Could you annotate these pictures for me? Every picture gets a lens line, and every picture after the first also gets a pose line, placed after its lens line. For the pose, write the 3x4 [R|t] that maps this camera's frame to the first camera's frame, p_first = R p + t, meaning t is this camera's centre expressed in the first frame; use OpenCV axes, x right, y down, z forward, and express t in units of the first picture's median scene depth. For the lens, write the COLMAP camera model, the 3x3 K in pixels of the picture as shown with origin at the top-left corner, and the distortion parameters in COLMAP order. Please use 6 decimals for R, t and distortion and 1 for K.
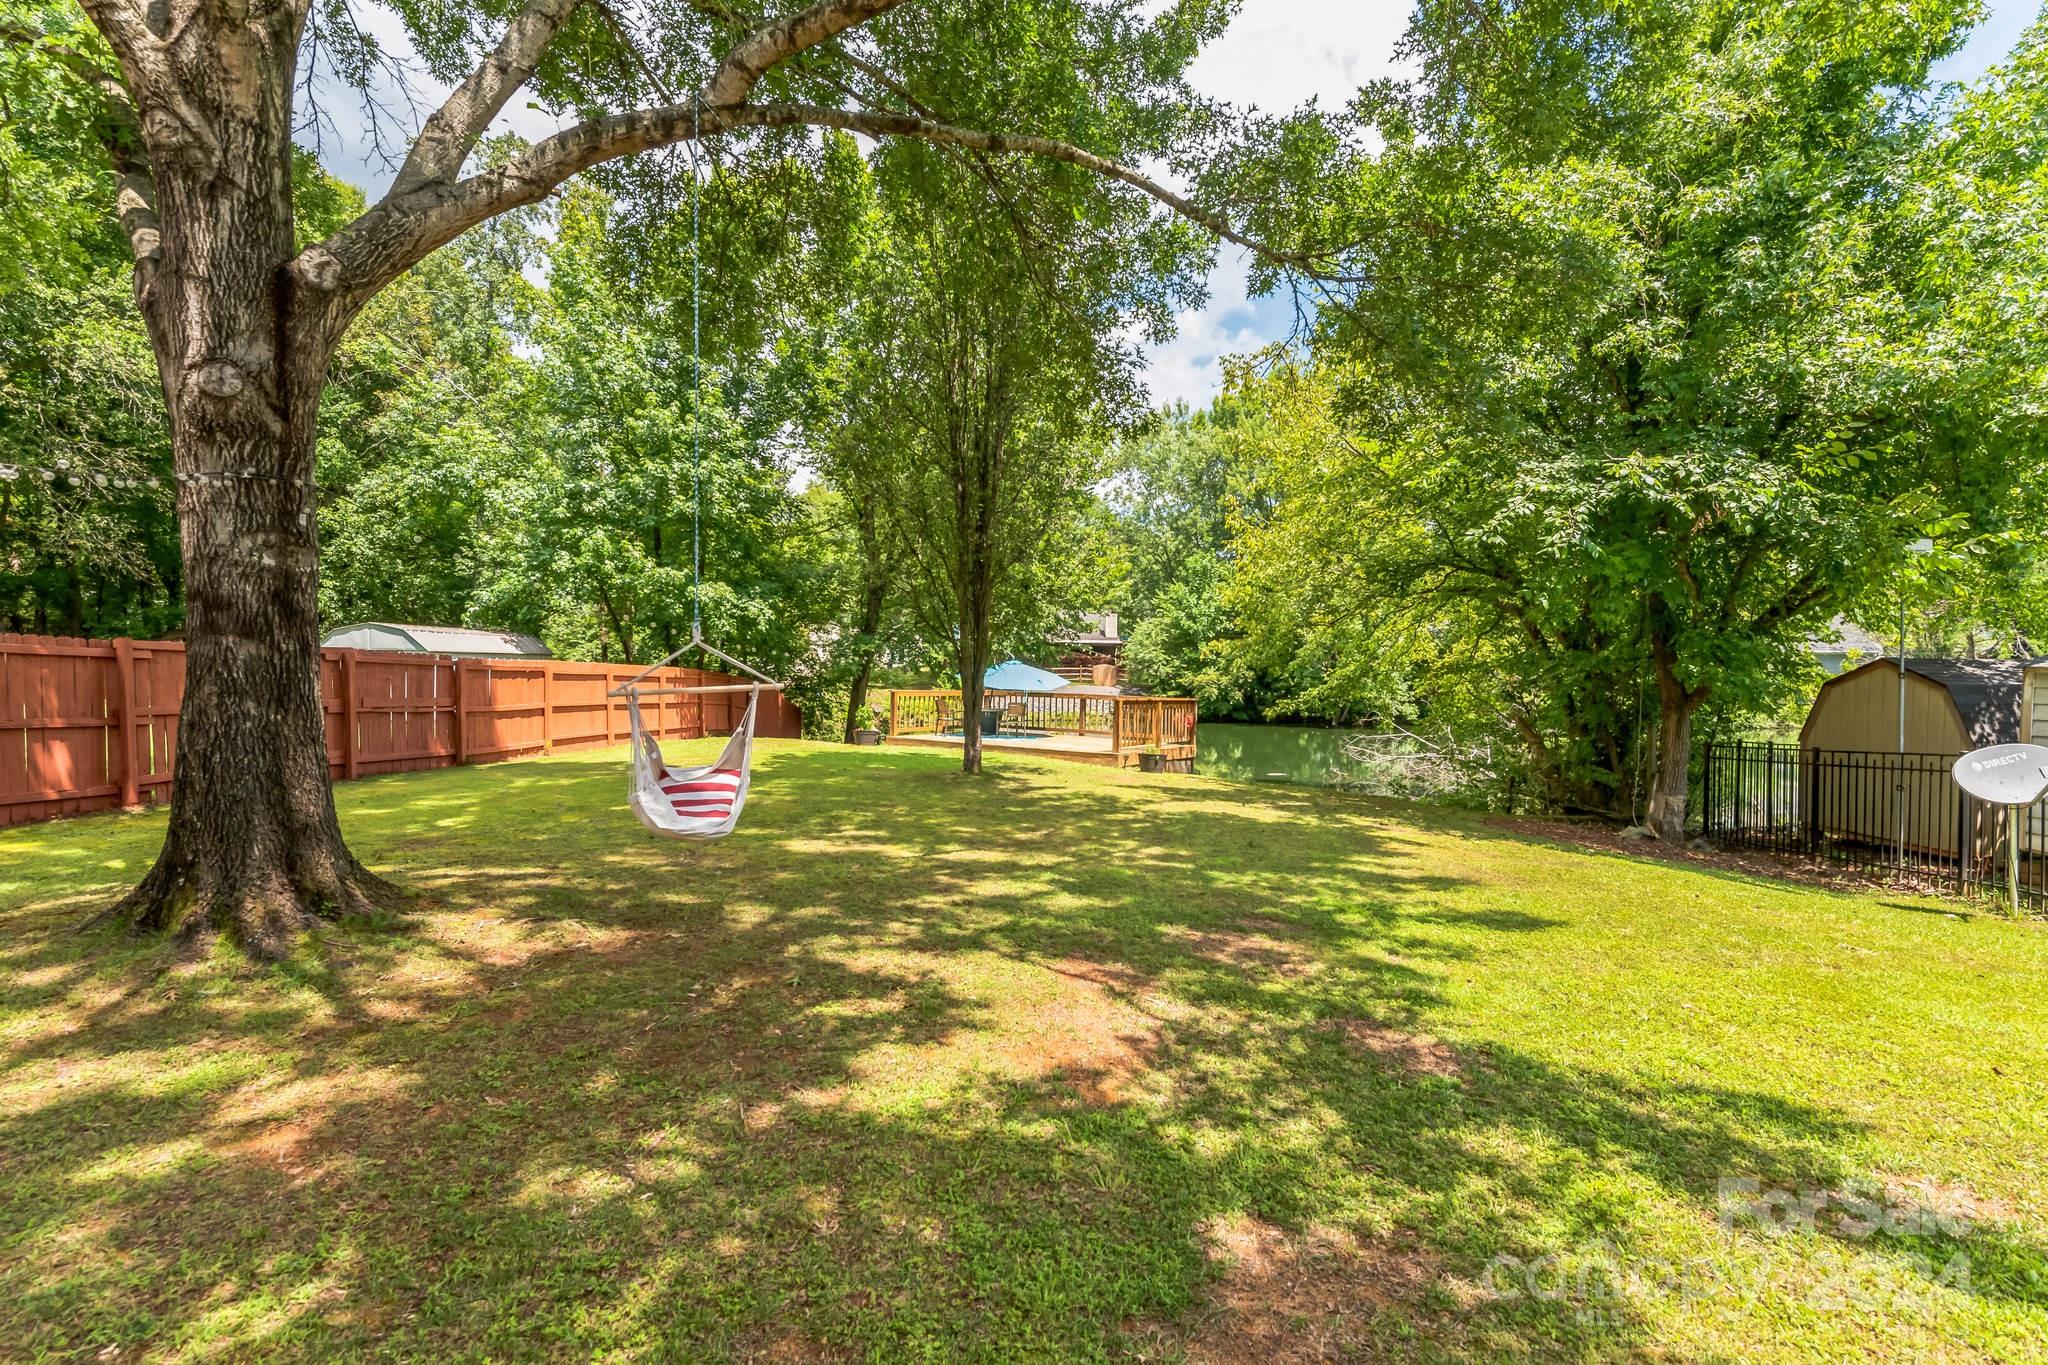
lens RADIAL K [[896.6, 0, 1025.7], [0, 896.6, 688.0], [0, 0, 1]] dist [0.004646, 0.000499]
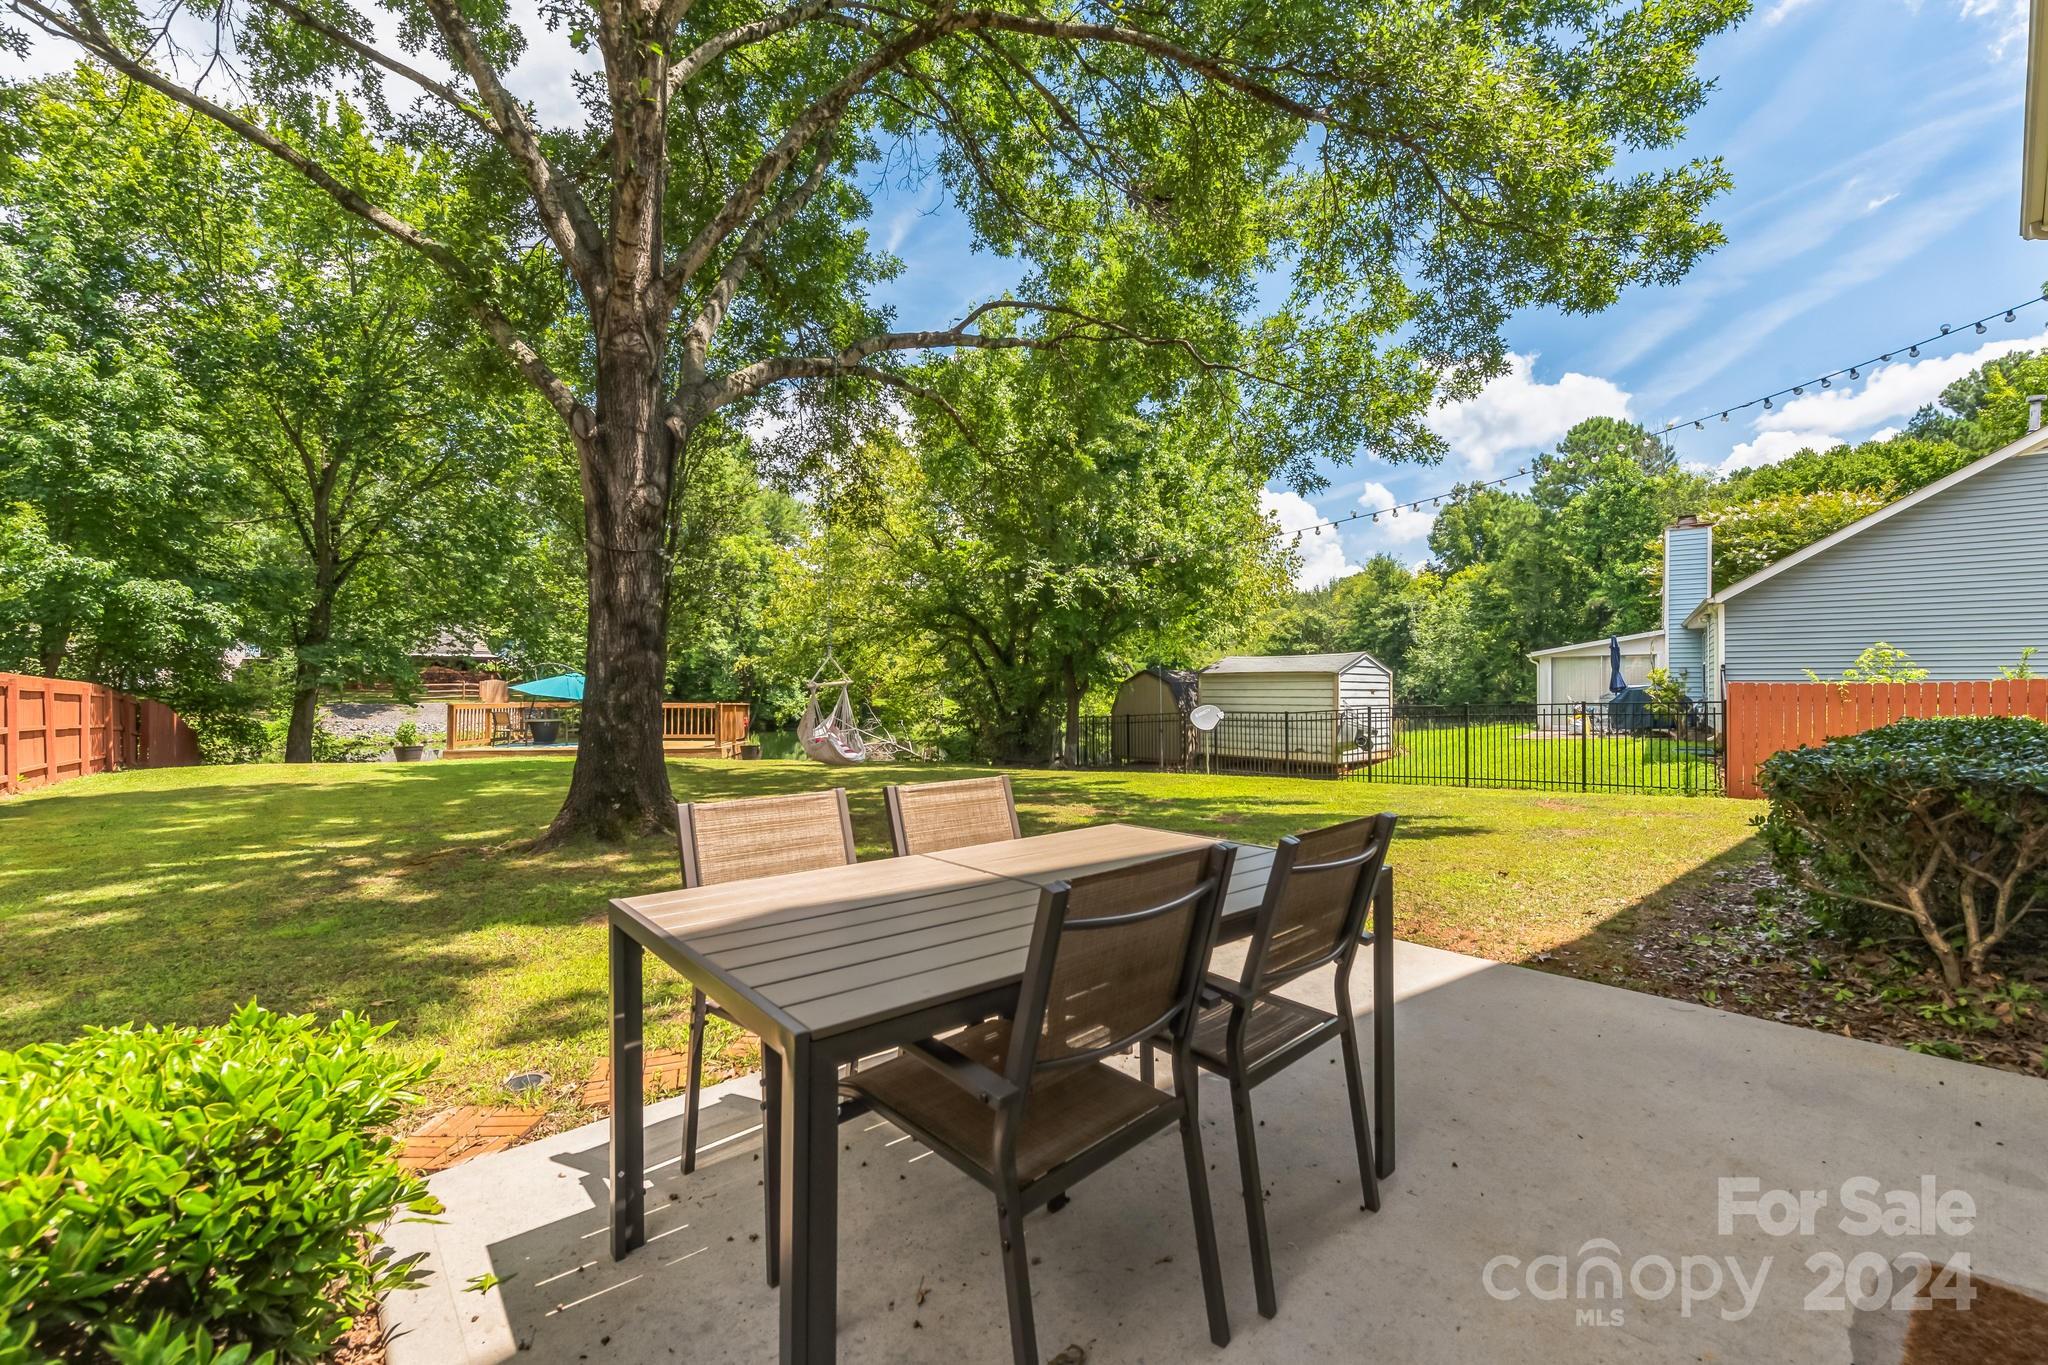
lens RADIAL K [[896.6, 0, 1024.8], [0, 896.6, 685.1], [0, 0, 1]] dist [0.004646, 0.000499]
pose [[0.715432, -0.015543, 0.698510, -0.539064], [0.028344, 0.999575, -0.006789, 0.011710], [-0.698107, 0.024656, 0.715569, -0.219355]]
